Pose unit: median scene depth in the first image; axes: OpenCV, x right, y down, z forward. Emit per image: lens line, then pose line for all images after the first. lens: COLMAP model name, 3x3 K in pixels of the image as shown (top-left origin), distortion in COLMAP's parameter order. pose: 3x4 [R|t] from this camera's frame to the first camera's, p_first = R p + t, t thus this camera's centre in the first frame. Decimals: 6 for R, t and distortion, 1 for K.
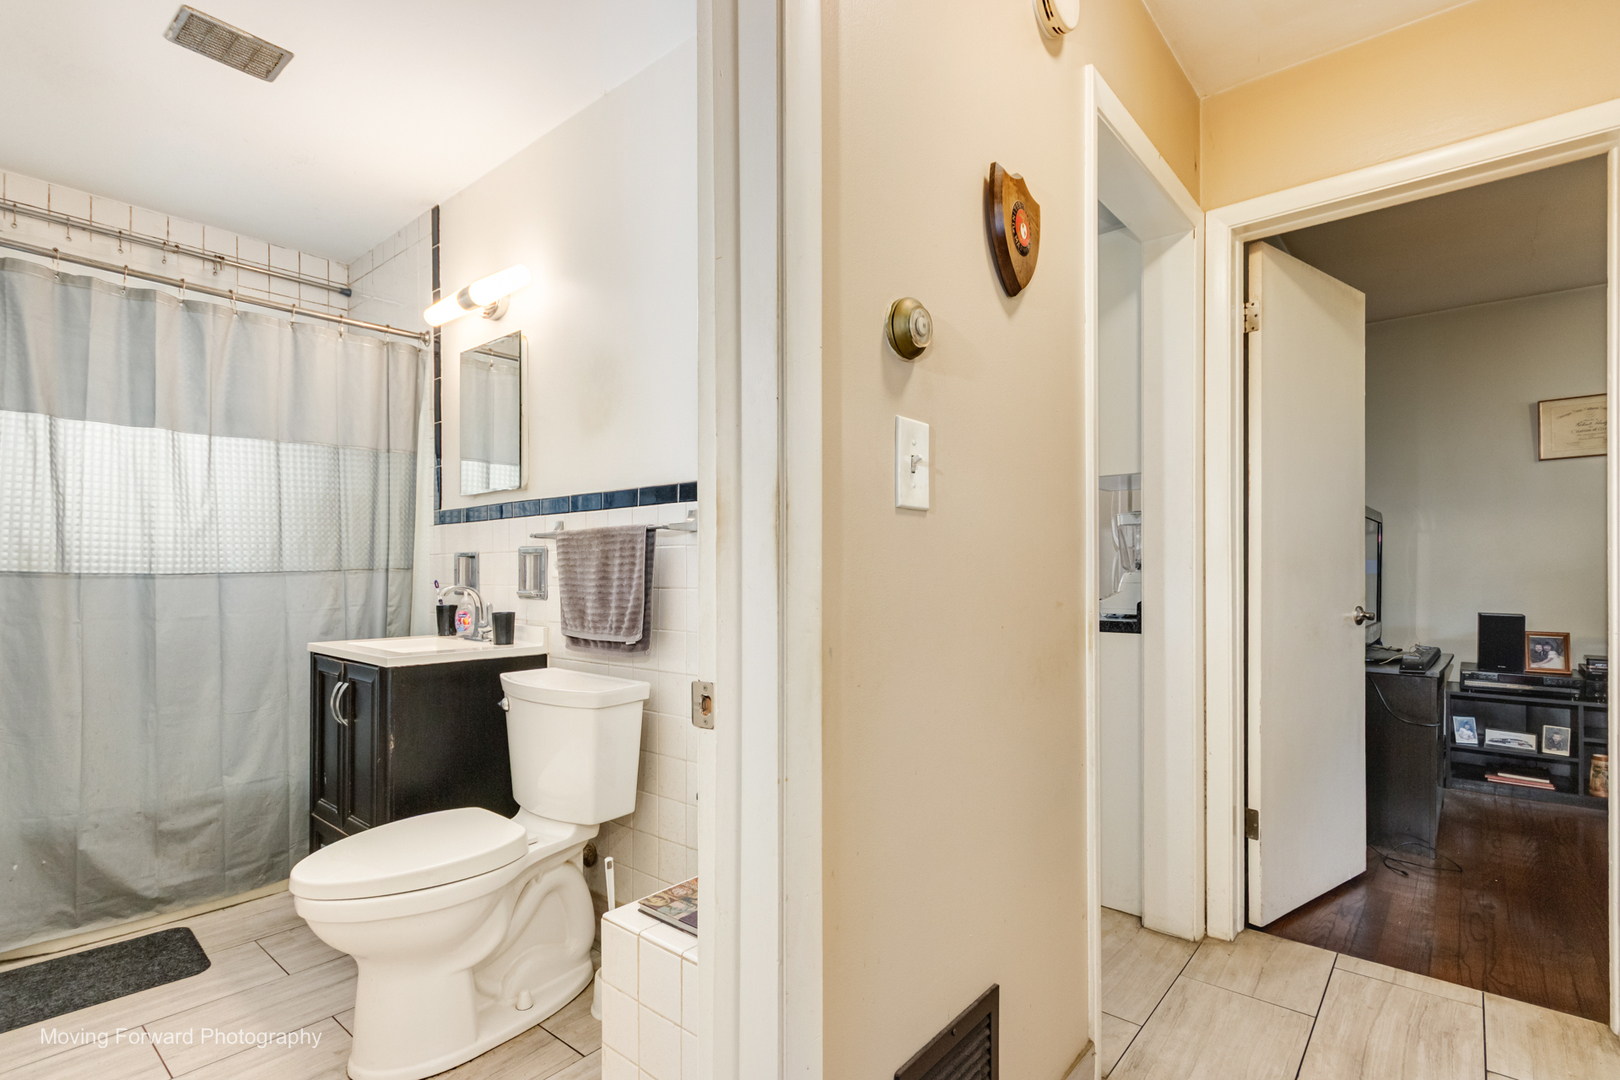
lens RADIAL K [[781.8, 0, 795.7], [0, 781.8, 552.6], [0, 0, 1]] dist [0.015086, -0.007097]
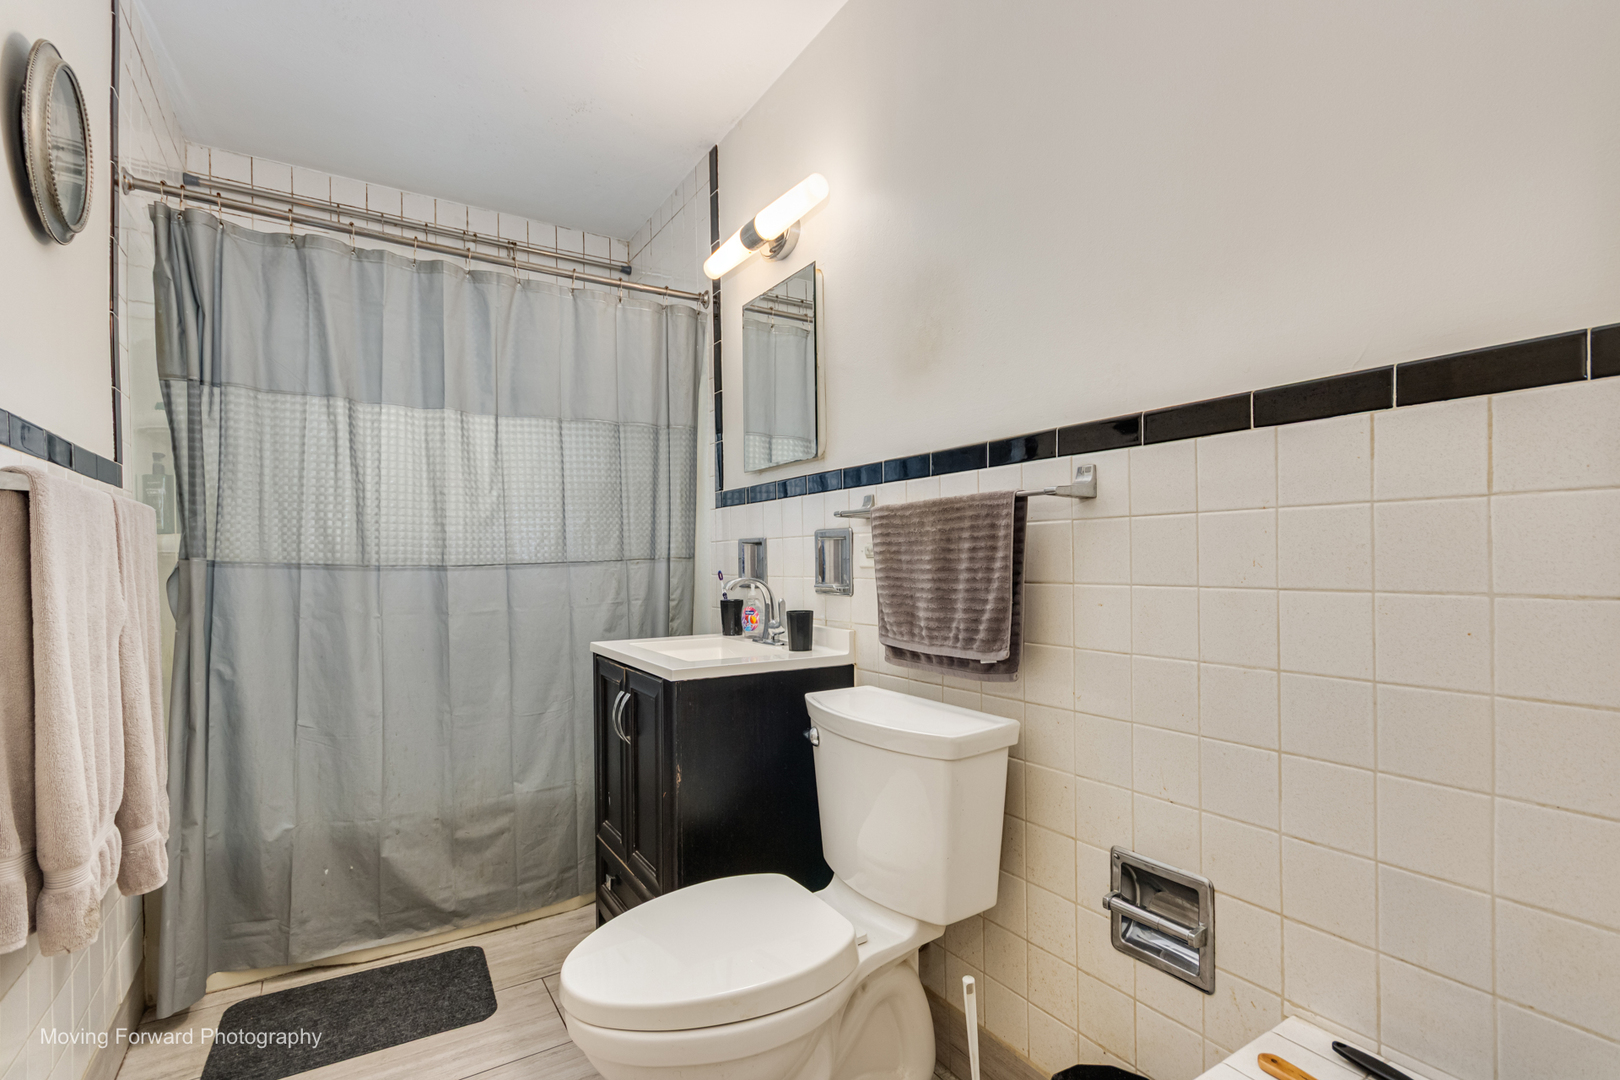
lens RADIAL K [[761.7, 0, 804.9], [0, 761.7, 531.3], [0, 0, 1]] dist [0.000056, 0.000043]
pose [[0.955554, -0.018621, -0.294228, -0.138920], [0.015203, 0.999788, -0.013902, 0.005253], [0.294425, 0.008811, 0.955634, 0.257404]]
